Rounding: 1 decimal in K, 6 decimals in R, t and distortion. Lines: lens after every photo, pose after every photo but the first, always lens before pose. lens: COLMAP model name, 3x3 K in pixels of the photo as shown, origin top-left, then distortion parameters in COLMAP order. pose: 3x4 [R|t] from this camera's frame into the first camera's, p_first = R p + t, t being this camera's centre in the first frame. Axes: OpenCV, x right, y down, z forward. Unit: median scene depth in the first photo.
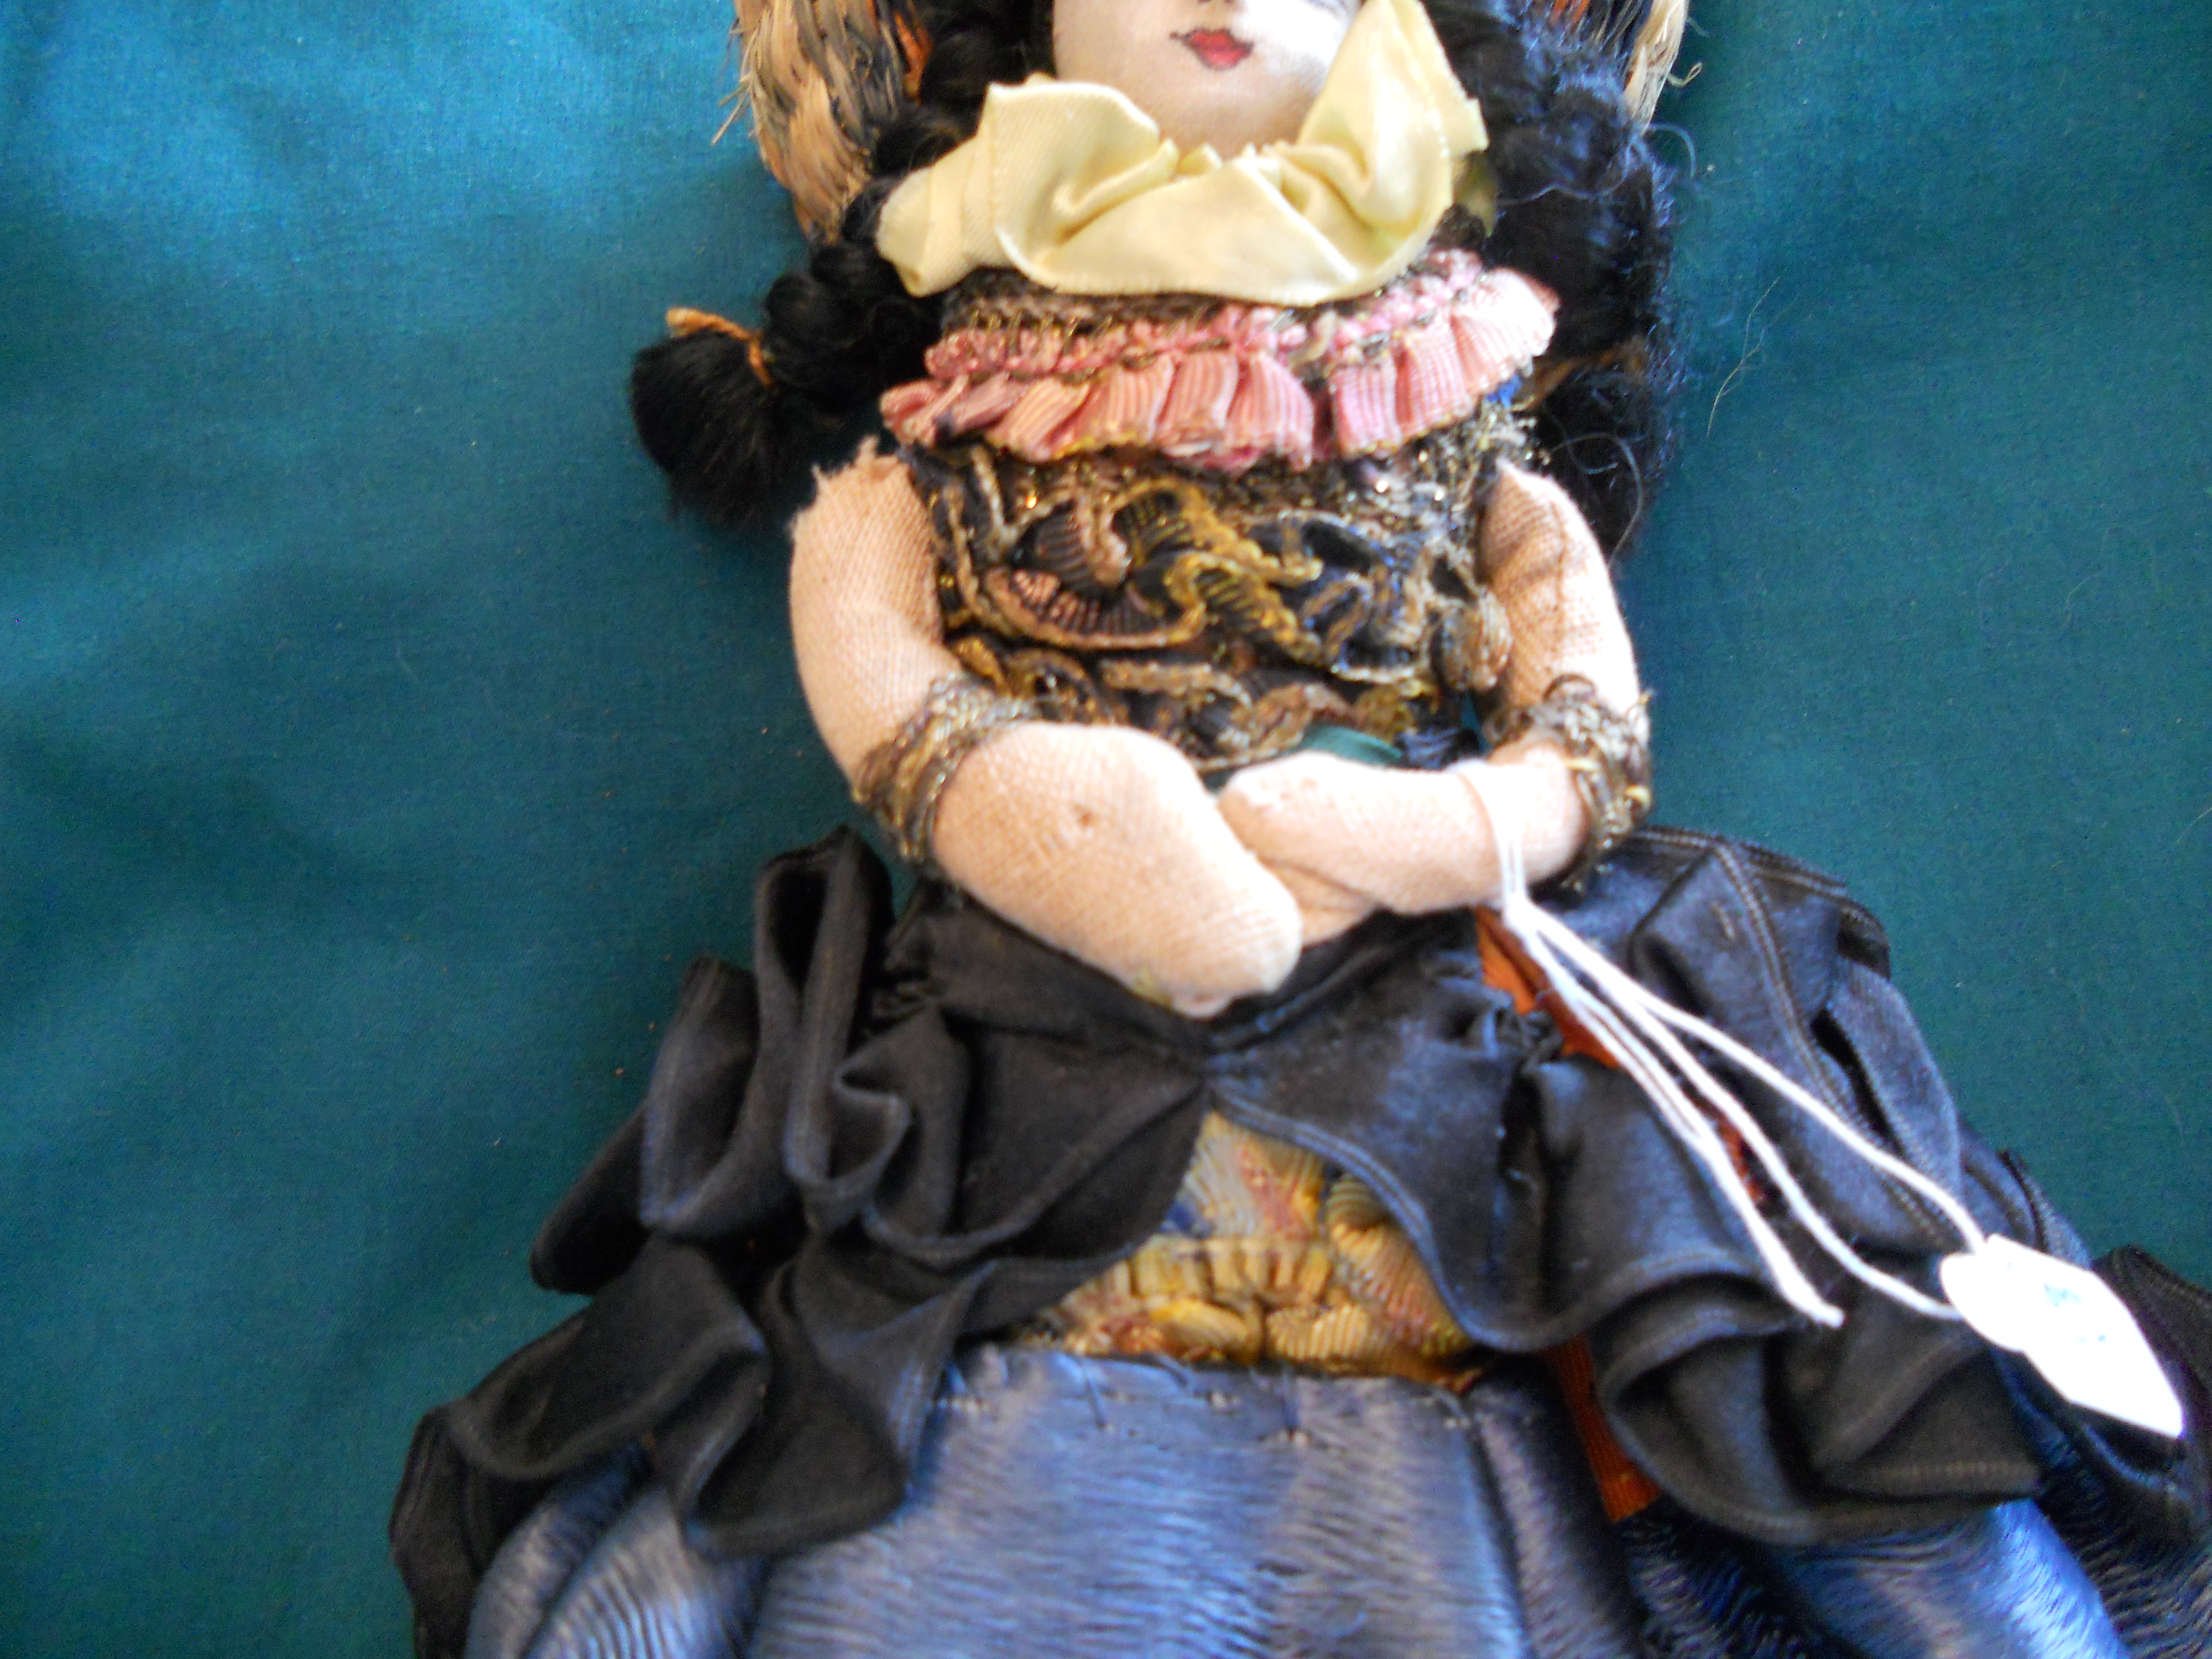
lens RADIAL K [[1759.3, 0, 1155.0], [0, 1759.3, 828.7], [0, 0, 1]] dist [-0.000172, -0.001882]
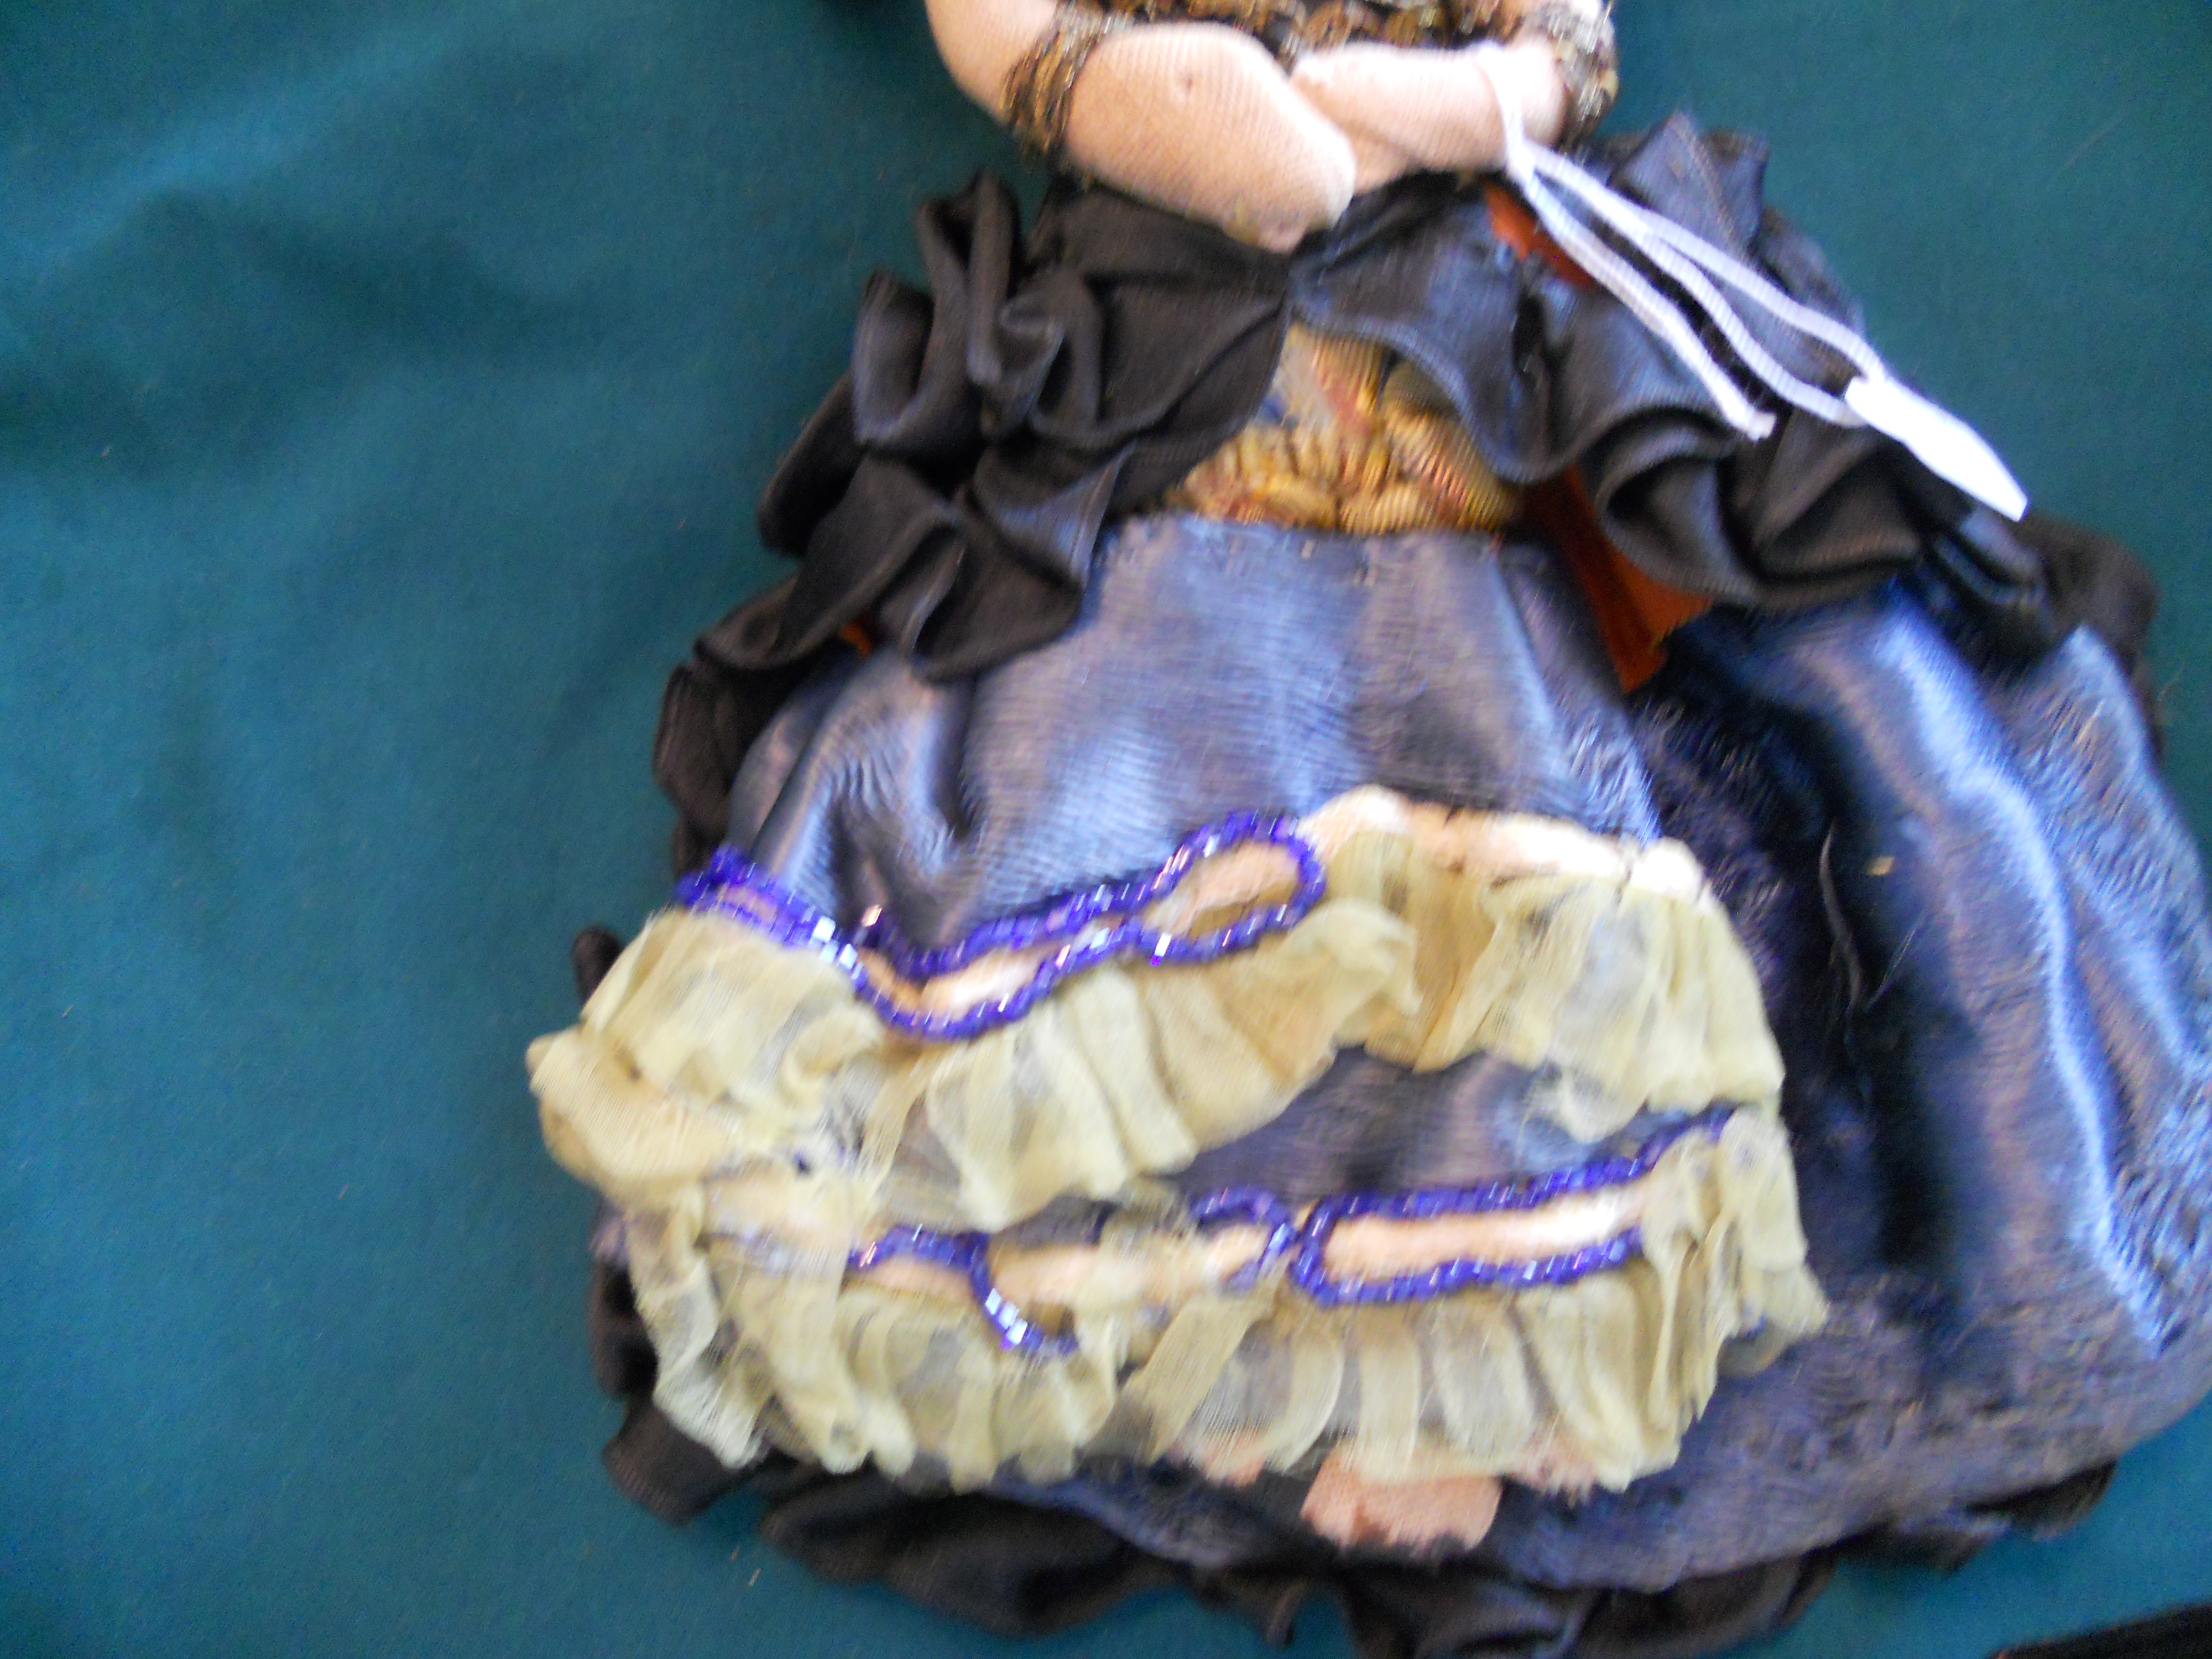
lens RADIAL K [[1829.4, 0, 1143.7], [0, 1829.4, 823.2], [0, 0, 1]] dist [-0.005489, 0.000018]
pose [[0.998355, -0.055797, 0.013199, -0.110695], [0.054762, 0.996123, 0.068852, 0.407787], [-0.016989, -0.068016, 0.997540, -0.361063]]
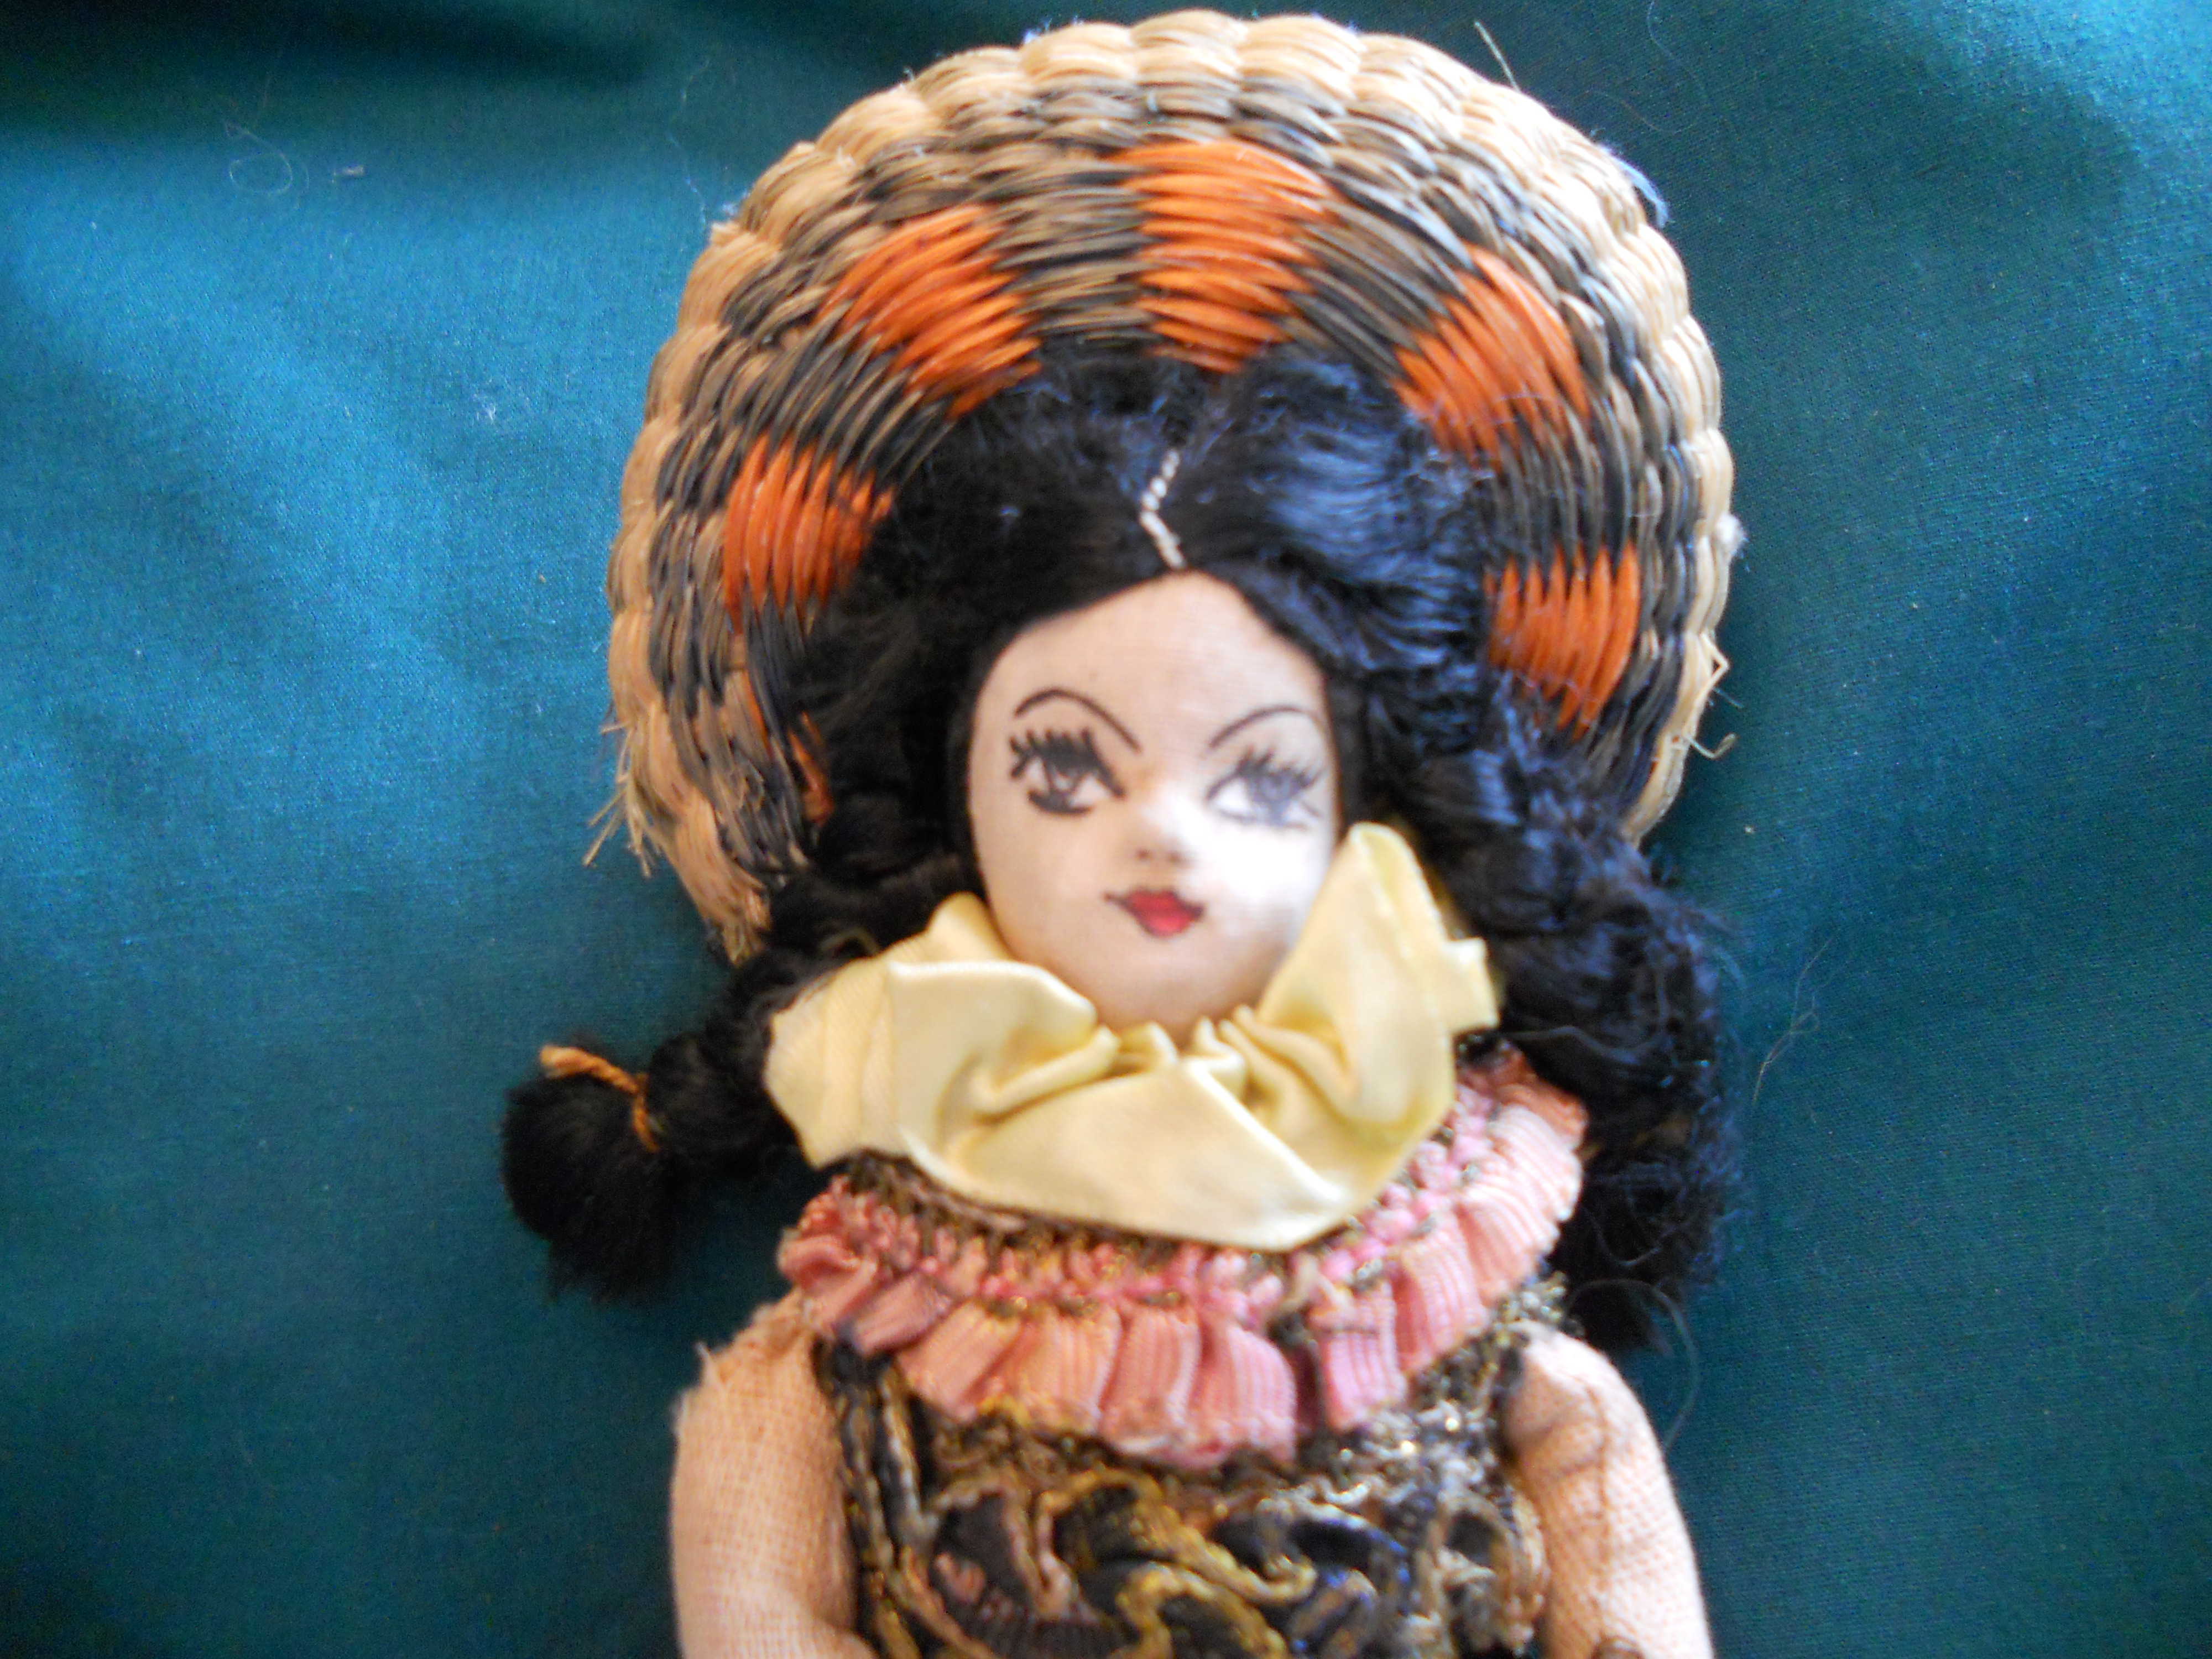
lens RADIAL K [[1709.7, 0, 1169.0], [0, 1709.7, 832.6], [0, 0, 1]] dist [-0.002785, 0.000958]
pose [[0.999271, -0.038164, 0.001350, 0.040184], [0.038184, 0.999042, -0.021382, -0.466823], [-0.000533, 0.021417, 0.999770, 0.207053]]
